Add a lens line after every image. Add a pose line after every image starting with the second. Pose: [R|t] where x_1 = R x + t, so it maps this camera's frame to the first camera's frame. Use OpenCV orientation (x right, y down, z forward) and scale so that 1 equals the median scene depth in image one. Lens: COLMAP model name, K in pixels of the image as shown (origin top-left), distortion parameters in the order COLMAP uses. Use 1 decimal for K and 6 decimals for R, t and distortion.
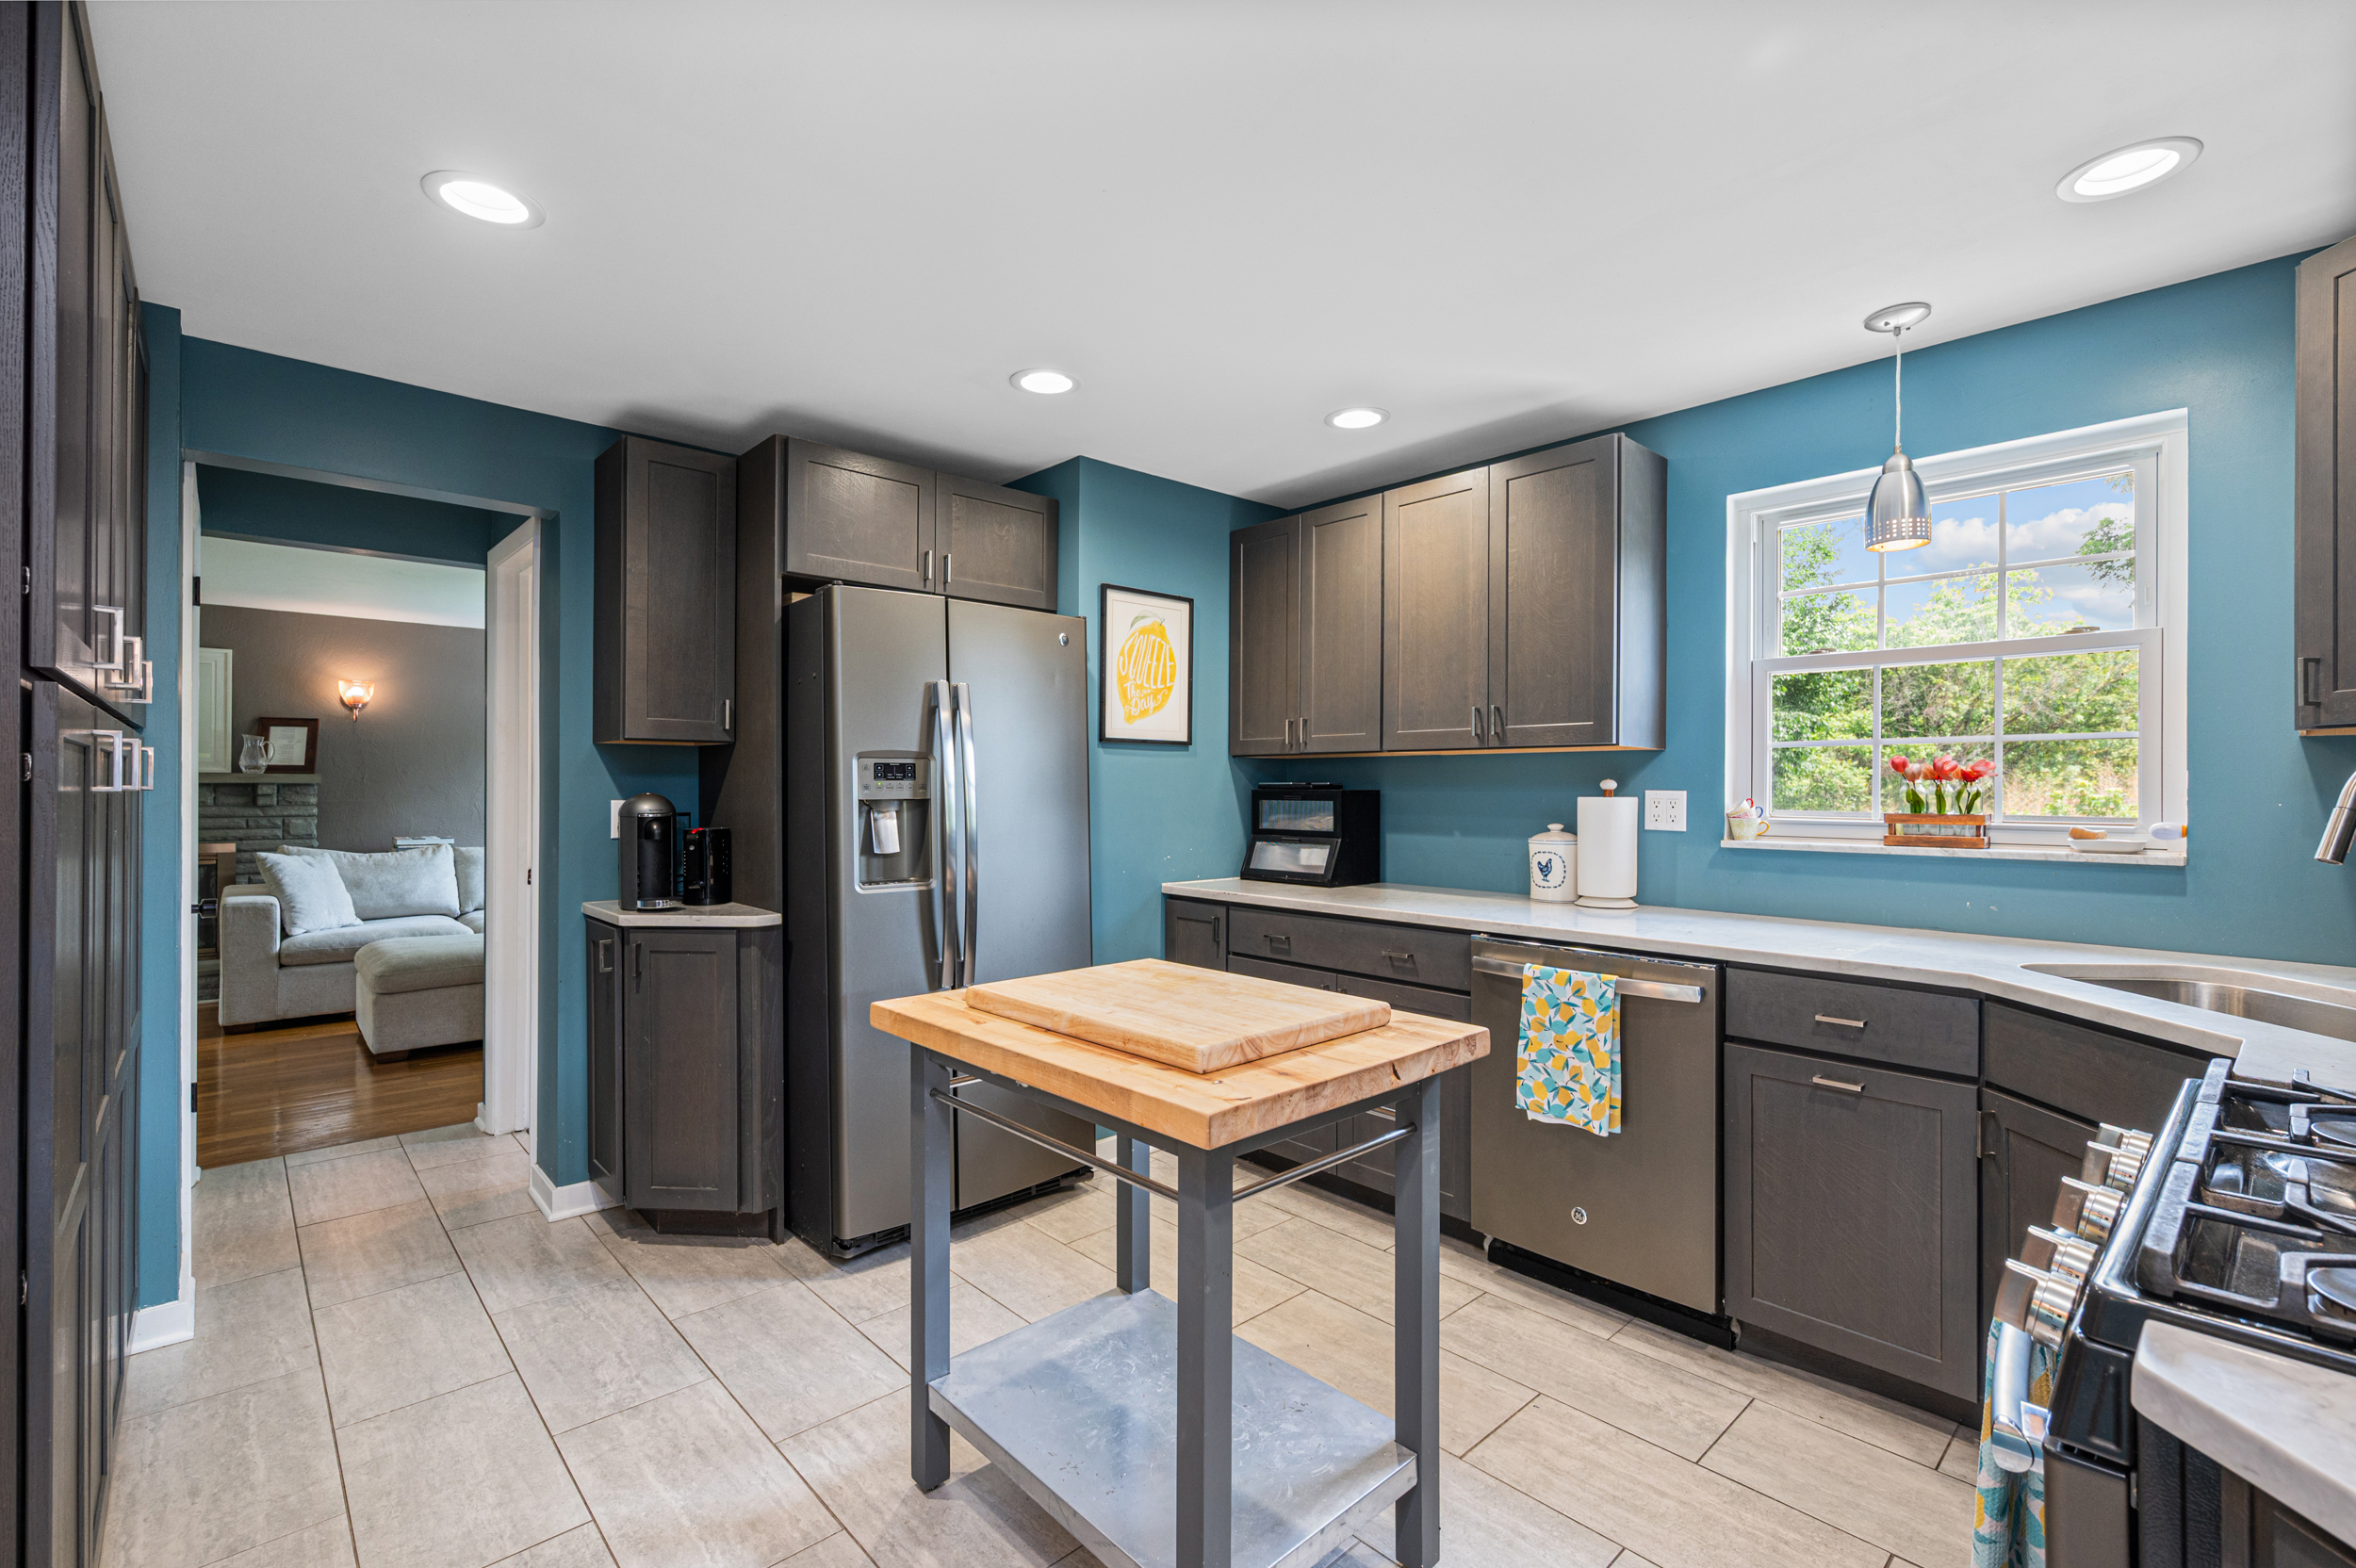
lens RADIAL K [[1041.5, 0, 1170.4], [0, 1041.5, 781.7], [0, 0, 1]] dist [-0.000725, 0.000114]
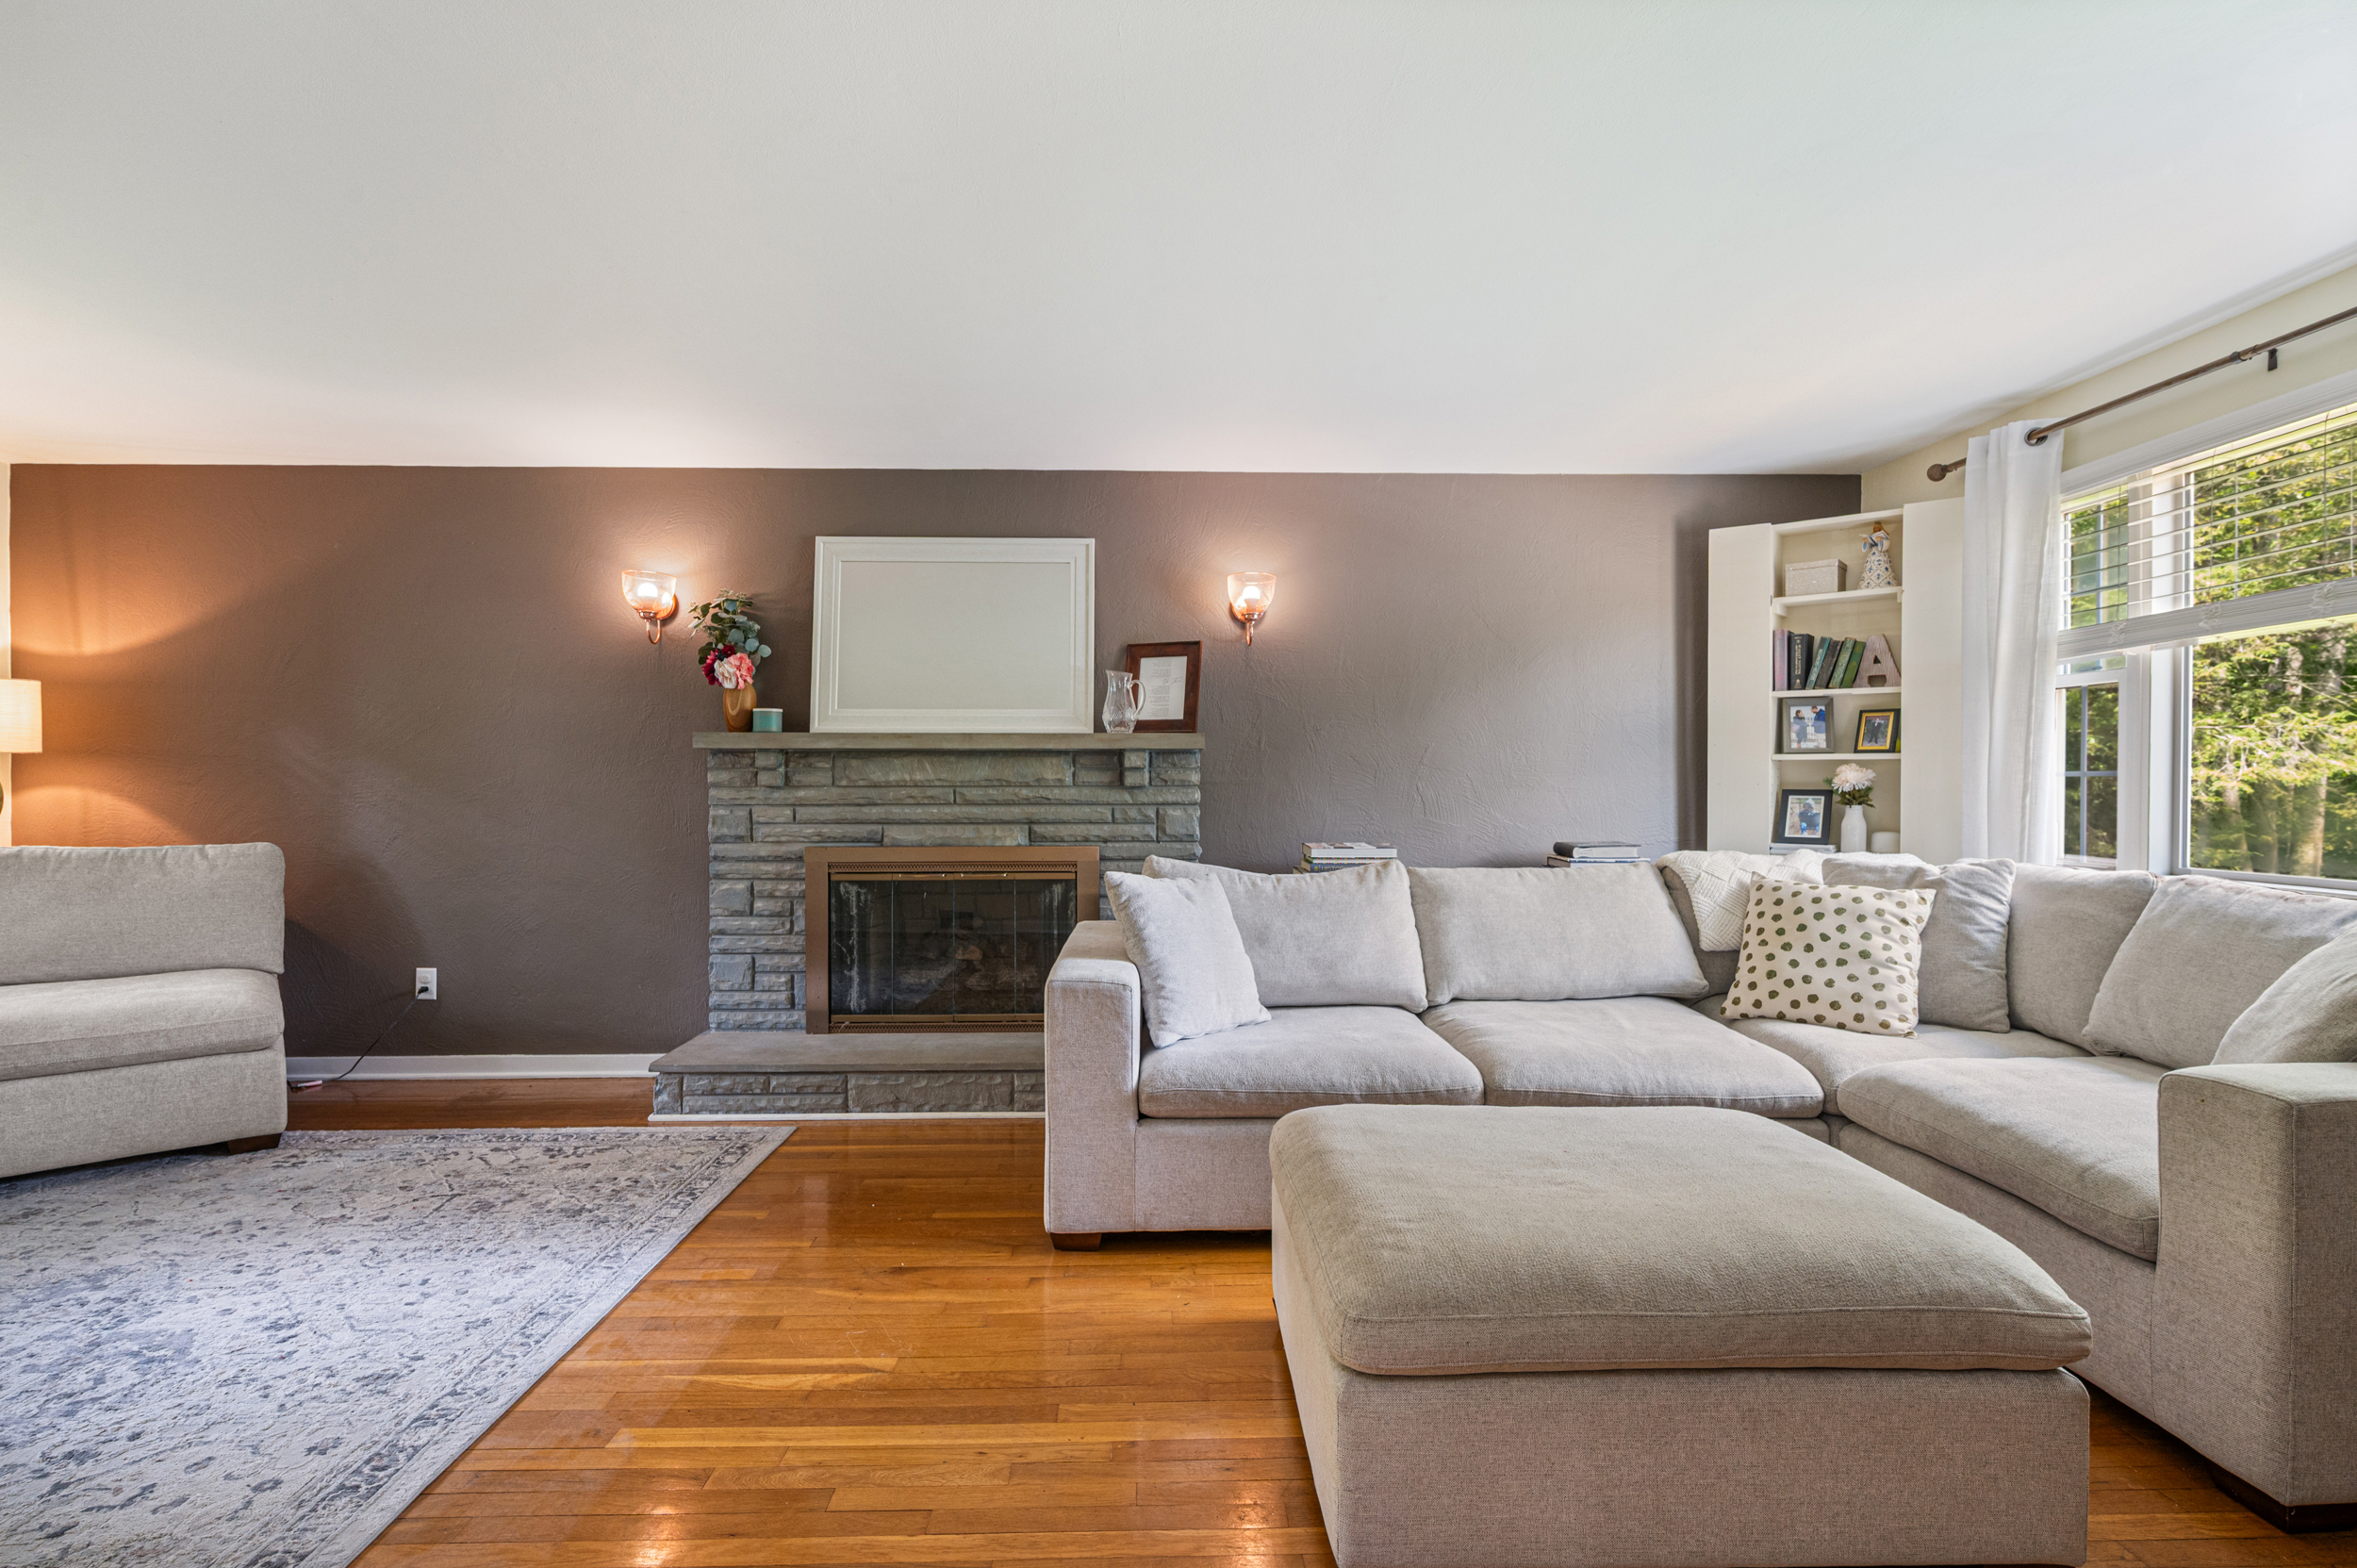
lens RADIAL K [[1100.6, 0, 1177.7], [0, 1100.6, 787.7], [0, 0, 1]] dist [0.001413, -0.000196]
pose [[0.757336, -0.002024, -0.653023, -0.866906], [0.006173, 0.999973, 0.004061, 0.043339], [0.652997, -0.007106, 0.757328, 1.066800]]
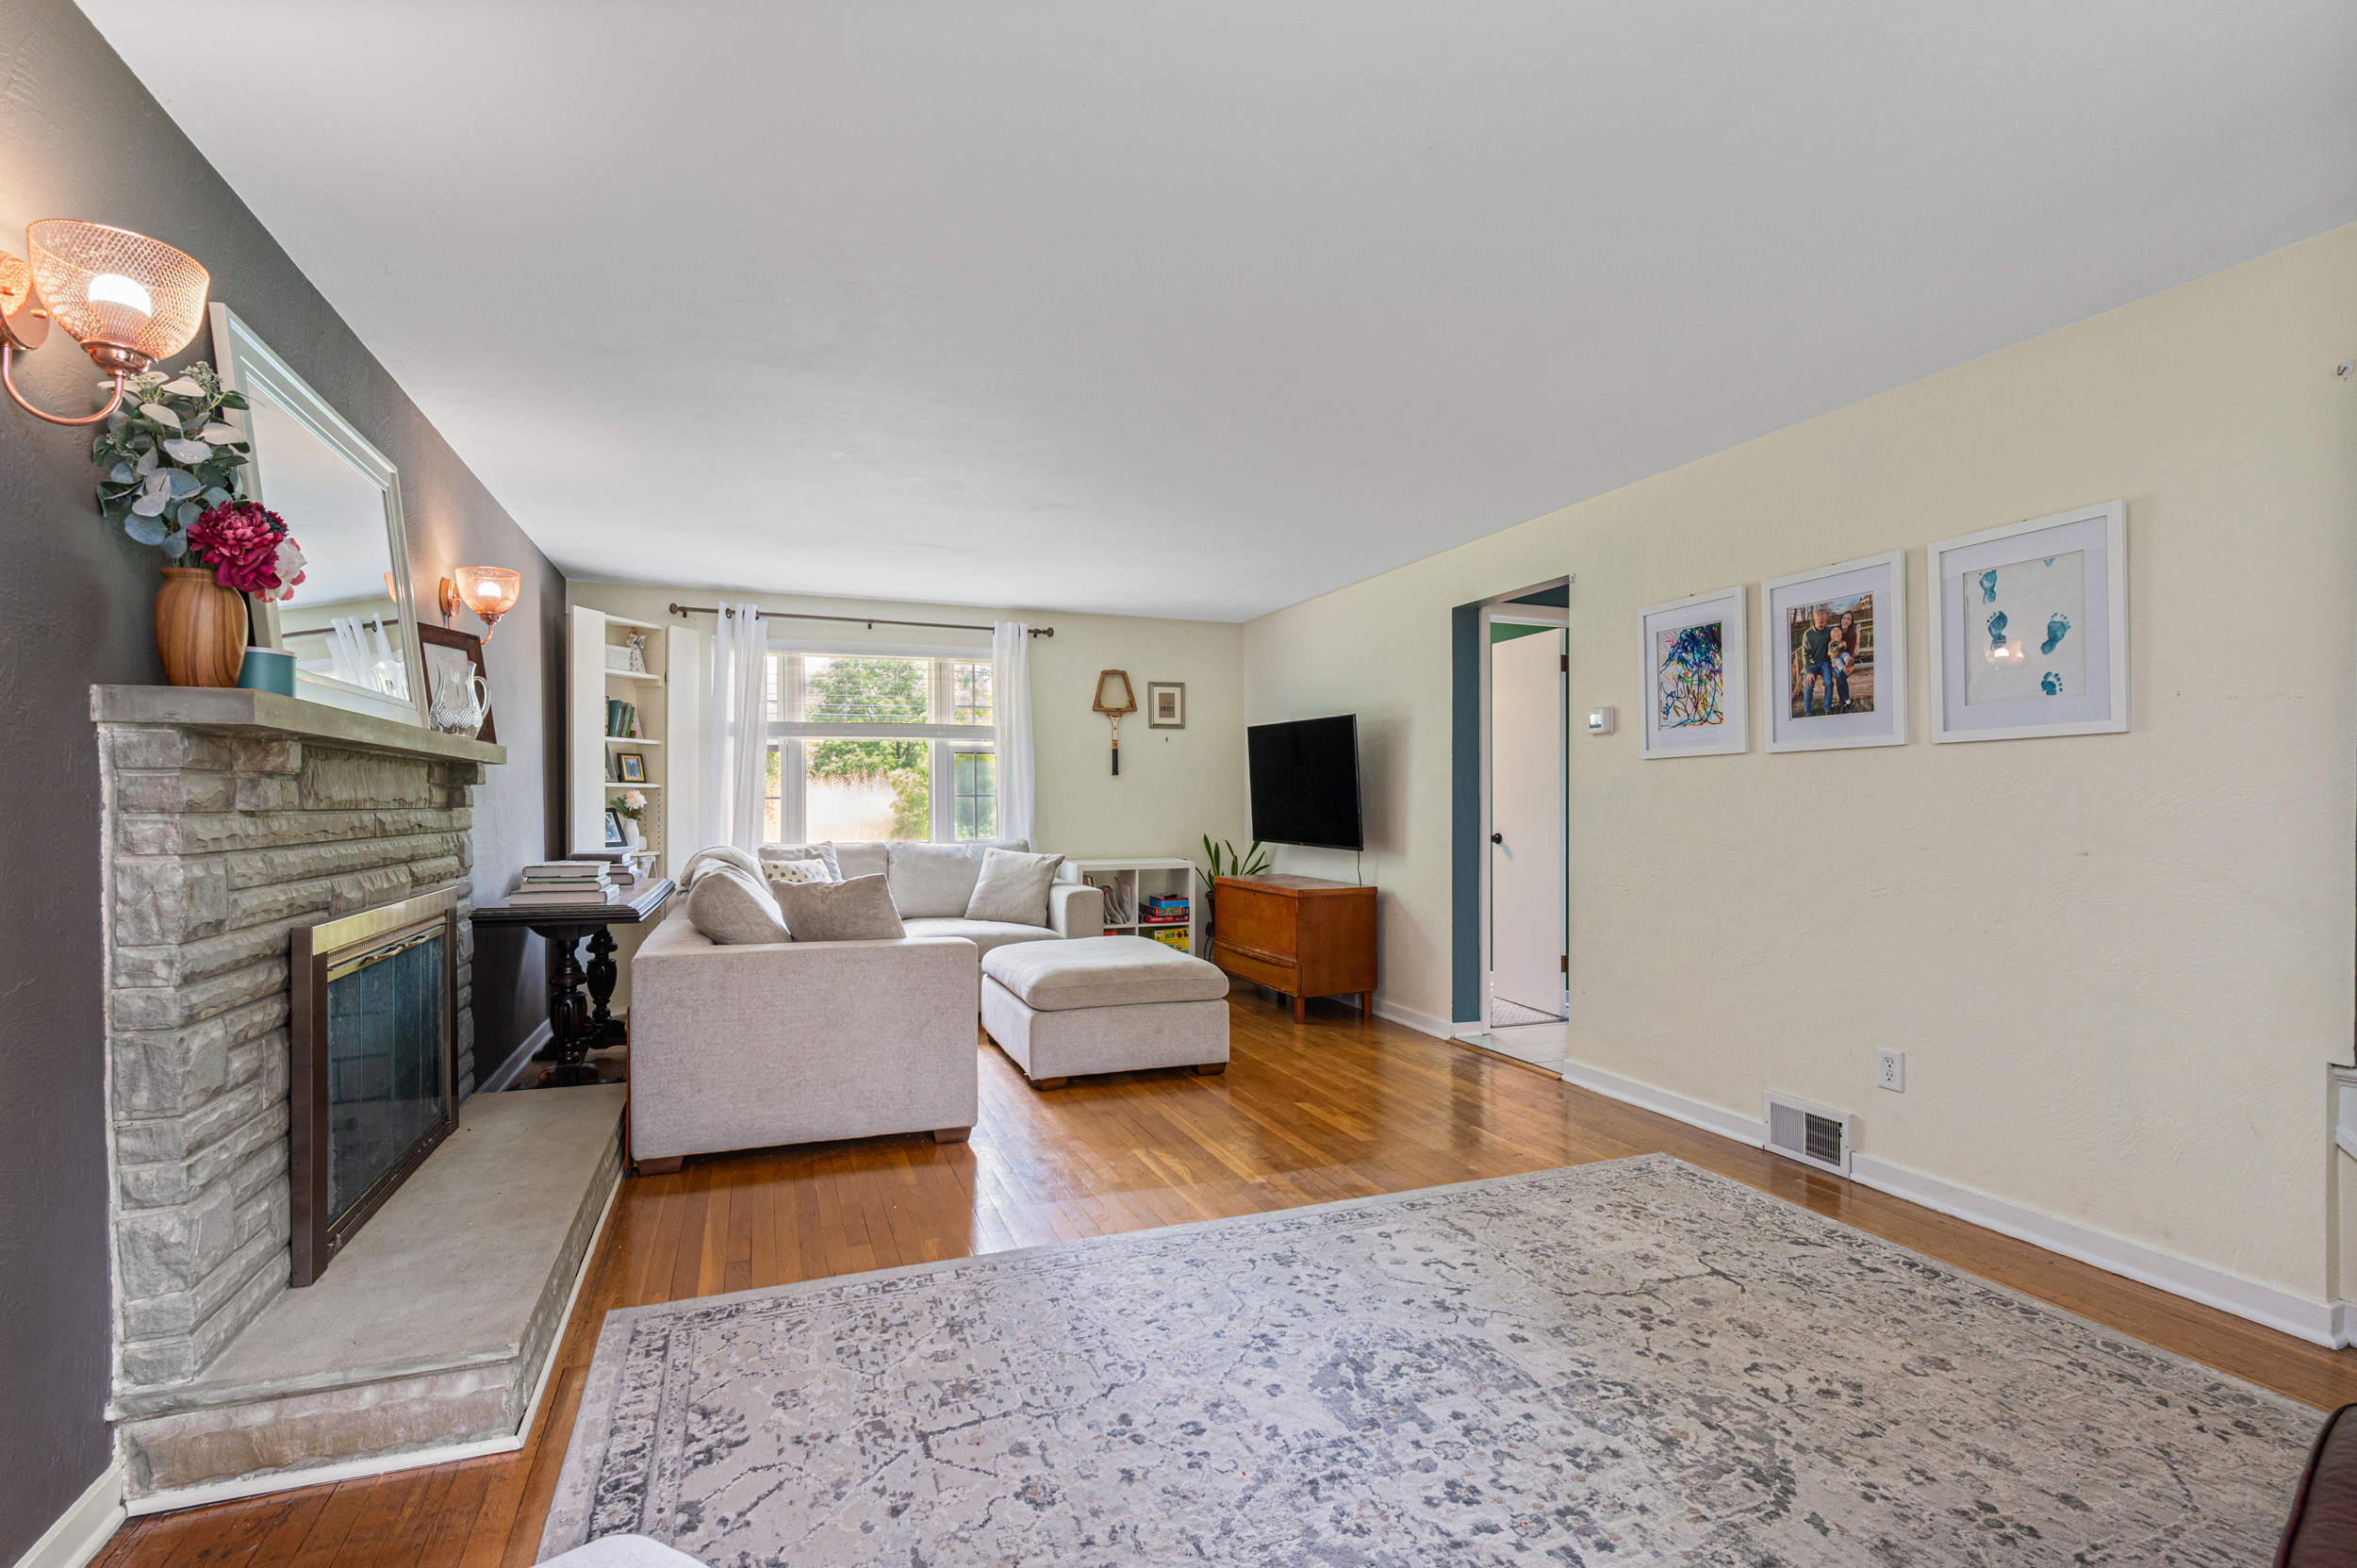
lens RADIAL K [[1079.5, 0, 1170.1], [0, 1079.5, 799.5], [0, 0, 1]] dist [0.002170, 0.000689]
pose [[0.362567, -0.002807, 0.931953, -2.476011], [-0.001733, 0.999992, 0.003686, 0.034048], [-0.931956, -0.002951, 0.362559, 1.028905]]
